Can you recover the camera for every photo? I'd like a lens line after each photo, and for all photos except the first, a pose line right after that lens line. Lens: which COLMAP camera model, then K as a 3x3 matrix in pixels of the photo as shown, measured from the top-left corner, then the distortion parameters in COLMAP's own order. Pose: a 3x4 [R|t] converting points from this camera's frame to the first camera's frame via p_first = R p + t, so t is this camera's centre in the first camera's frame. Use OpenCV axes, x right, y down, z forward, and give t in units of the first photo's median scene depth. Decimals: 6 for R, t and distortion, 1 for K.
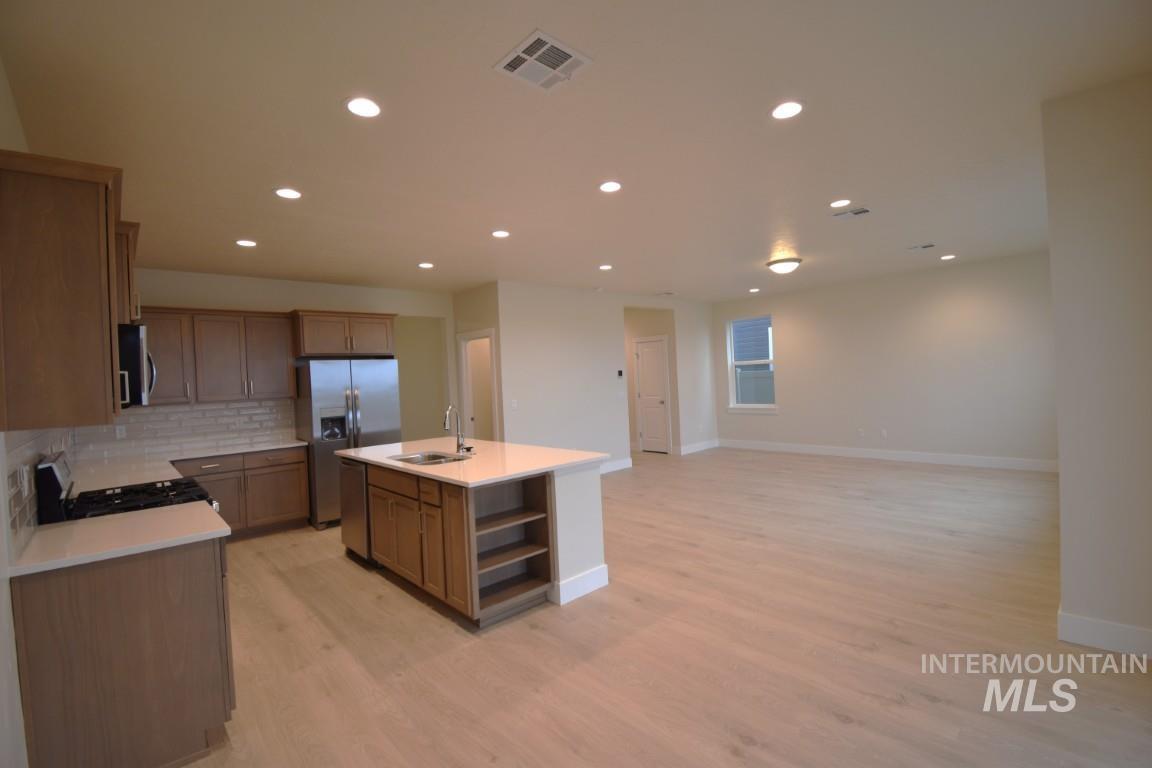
lens RADIAL K [[511.3, 0, 570.1], [0, 511.3, 383.4], [0, 0, 1]] dist [0.002285, -0.007535]
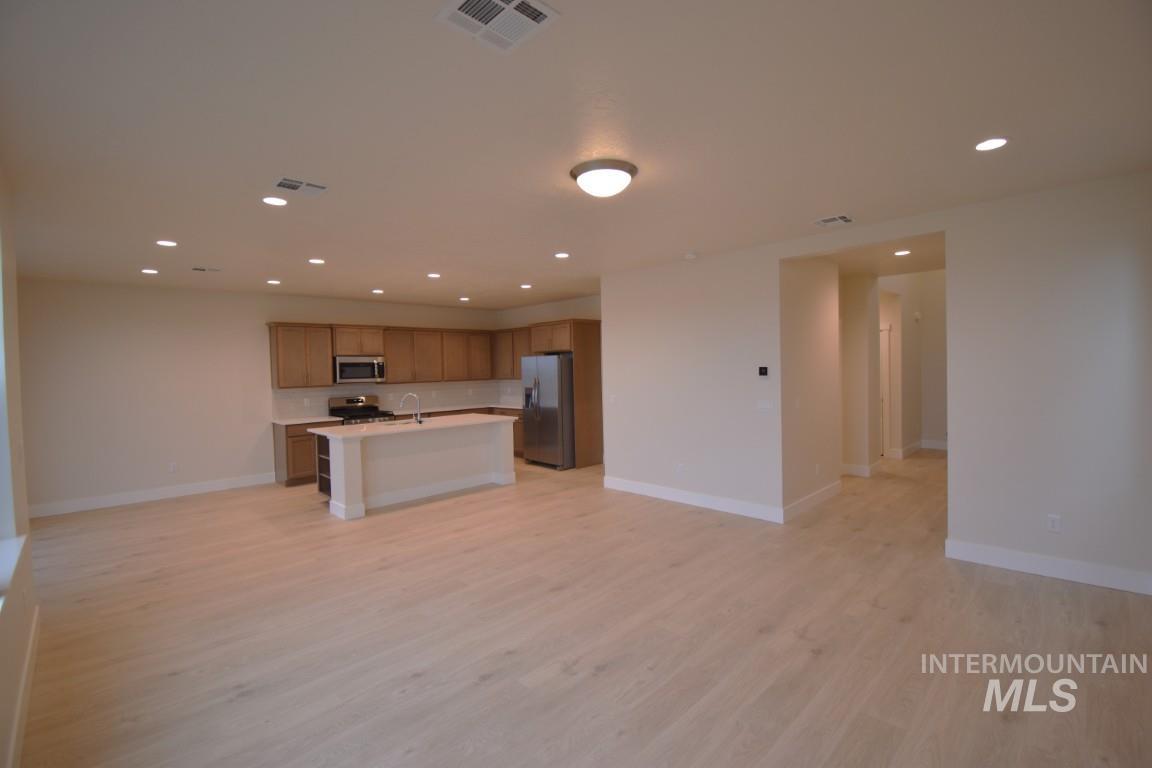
lens RADIAL K [[511.3, 0, 581.6], [0, 511.3, 385.2], [0, 0, 1]] dist [0.002285, -0.007535]
pose [[0.051491, 0.095811, -0.994067, 1.309586], [0.010076, 0.995287, 0.096450, -0.119786], [0.998623, -0.014983, 0.050283, 1.348884]]
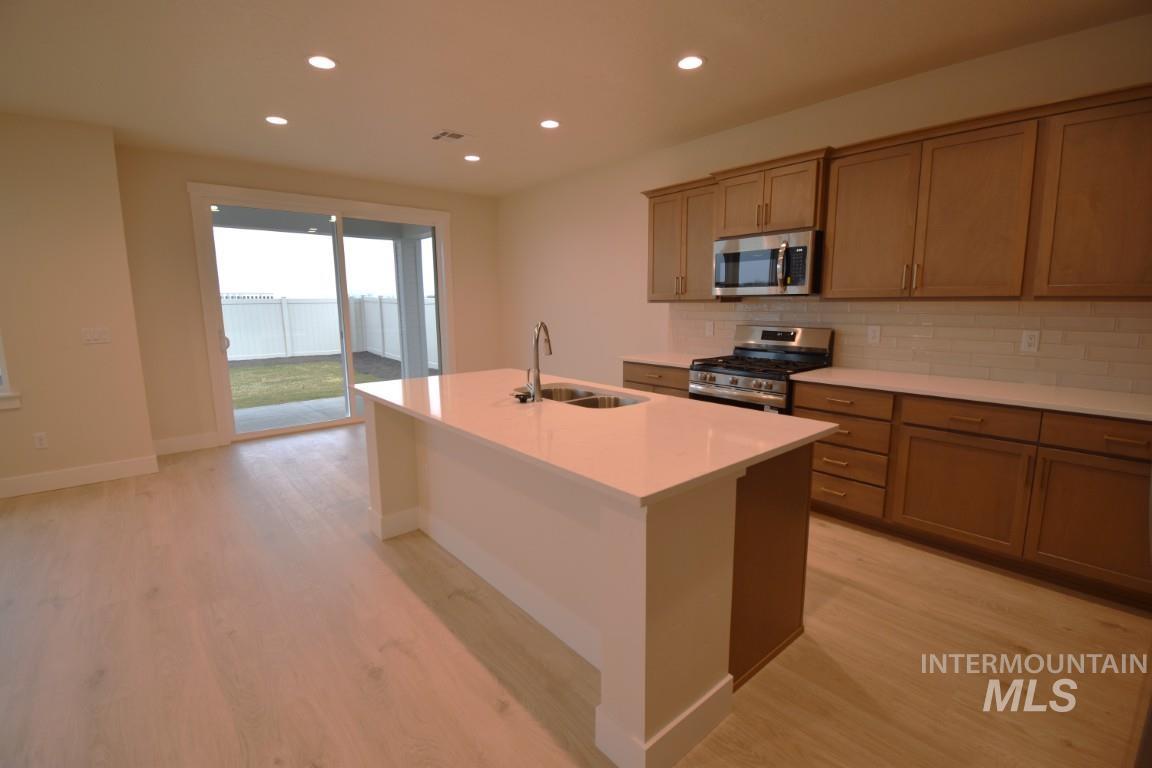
lens RADIAL K [[511.3, 0, 574.0], [0, 511.3, 383.4], [0, 0, 1]] dist [0.002285, -0.007535]
pose [[-0.997401, 0.063038, 0.034889, -0.258869], [0.067985, 0.983770, 0.166054, 0.019577], [-0.023855, 0.167994, -0.985499, 1.502190]]
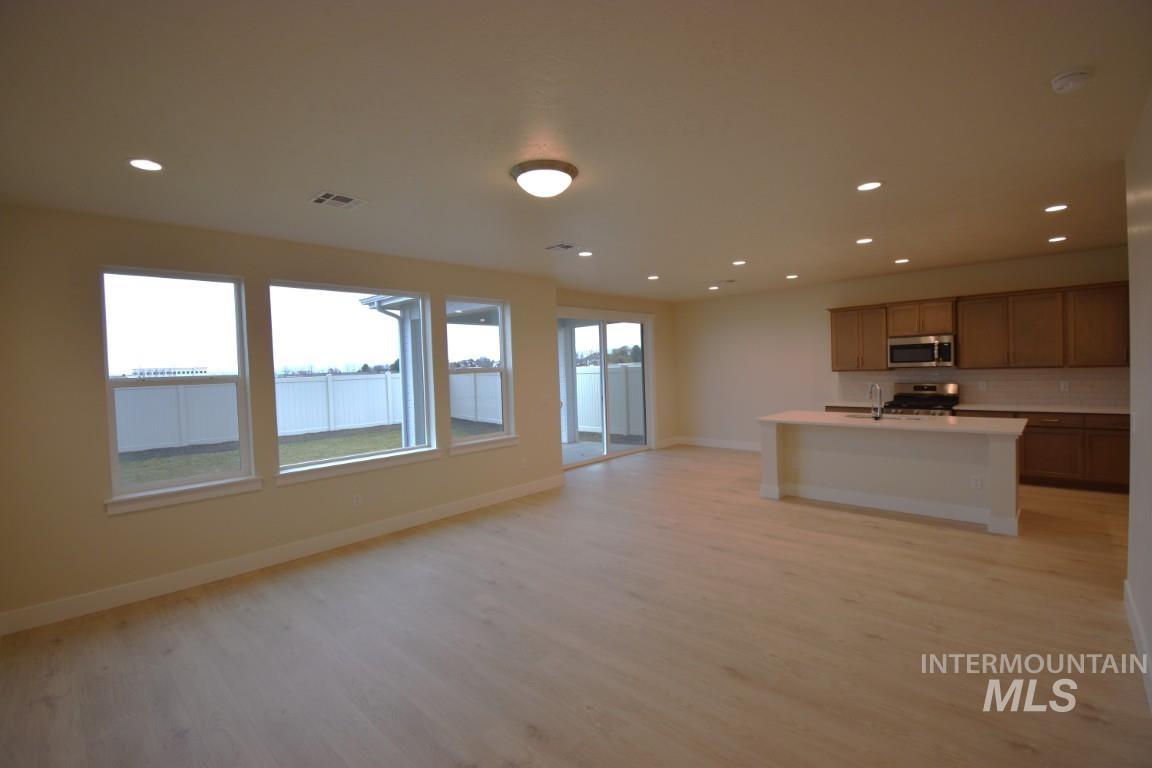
lens RADIAL K [[511.3, 0, 576.1], [0, 511.3, 383.4], [0, 0, 1]] dist [0.002285, -0.007535]
pose [[-0.992525, 0.097243, -0.073739, 0.622061], [0.093821, 0.994405, 0.048543, -0.086498], [0.078047, 0.041262, -0.996095, 2.130706]]
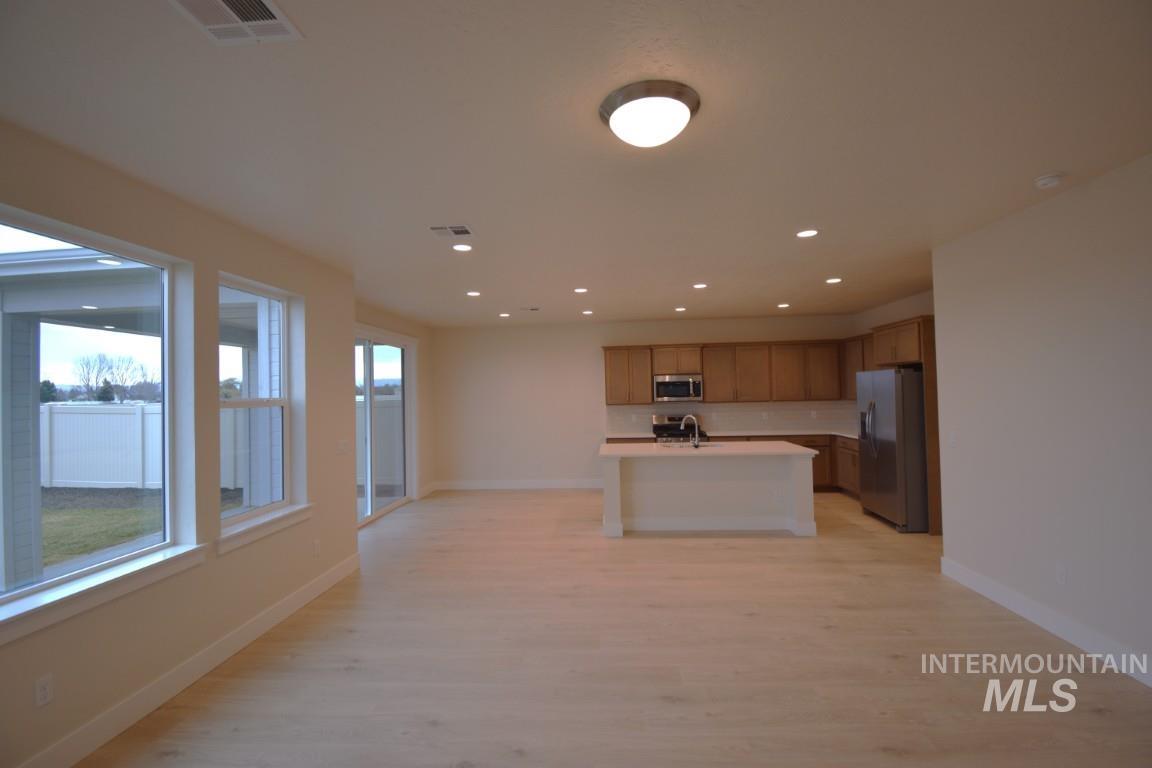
lens RADIAL K [[511.3, 0, 578.3], [0, 511.3, 381.9], [0, 0, 1]] dist [0.002285, -0.007535]
pose [[-0.710980, 0.064585, -0.700240, 0.984303], [0.060290, 0.997705, 0.030806, -0.107465], [0.700623, -0.020315, -0.713242, 1.708943]]
